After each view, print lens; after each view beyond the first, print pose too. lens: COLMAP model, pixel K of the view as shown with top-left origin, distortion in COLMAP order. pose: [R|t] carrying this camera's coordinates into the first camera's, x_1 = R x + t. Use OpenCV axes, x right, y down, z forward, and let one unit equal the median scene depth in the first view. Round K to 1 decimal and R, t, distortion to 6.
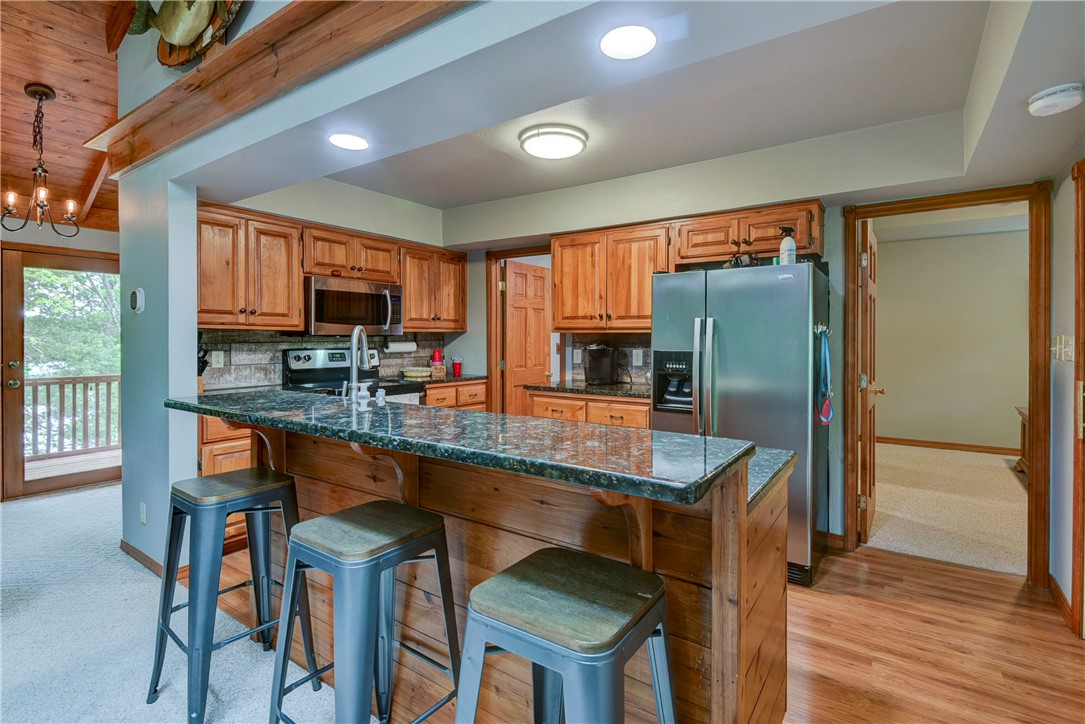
lens RADIAL K [[505.1, 0, 566.9], [0, 505.1, 342.9], [0, 0, 1]] dist [0.003595, -0.000118]
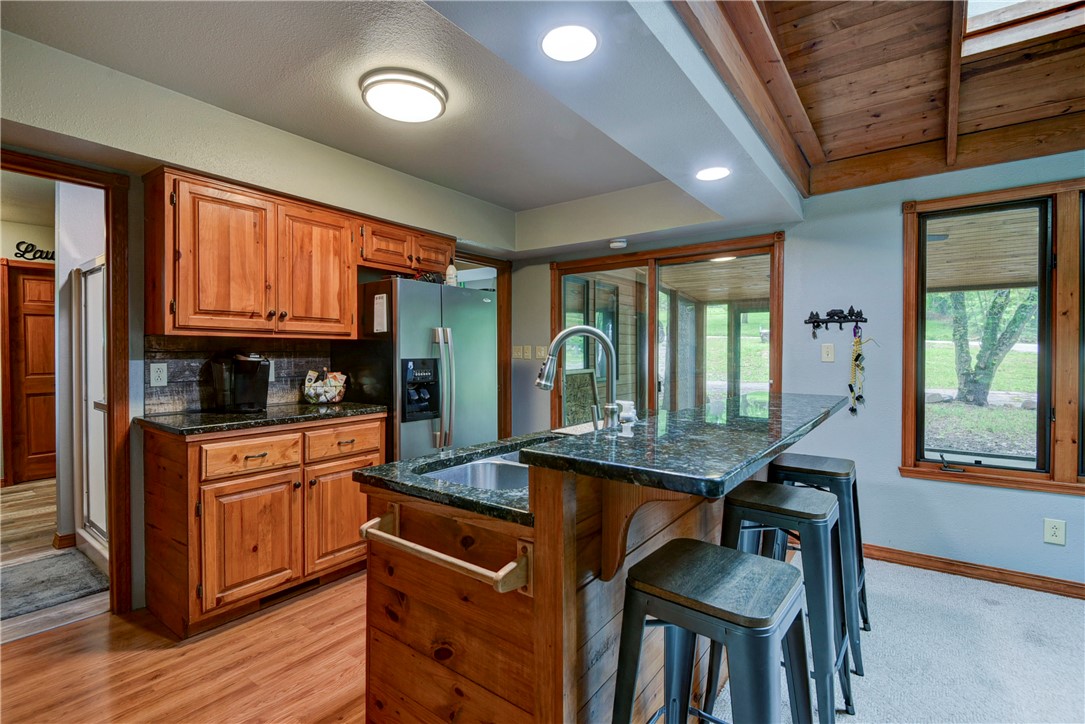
lens RADIAL K [[505.1, 0, 542.6], [0, 505.1, 354.6], [0, 0, 1]] dist [0.003595, -0.000118]
pose [[0.038965, -0.008295, 0.999206, -0.635957], [0.007022, 0.999943, 0.008027, 0.001006], [-0.999216, 0.006704, 0.039021, 0.589893]]
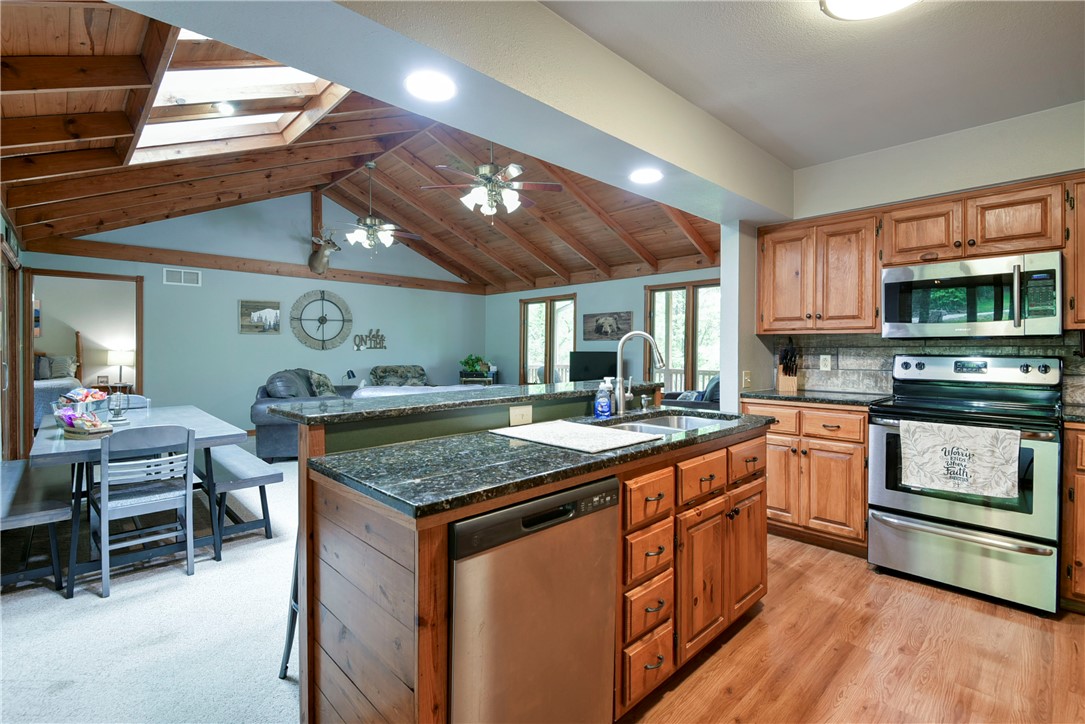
lens RADIAL K [[505.1, 0, 541.5], [0, 505.1, 356.1], [0, 0, 1]] dist [0.003595, -0.000118]
pose [[-0.212191, 0.017319, -0.977075, 0.456995], [-0.005035, 0.999810, 0.018816, 0.001607], [0.977215, 0.008912, -0.212063, 0.630883]]
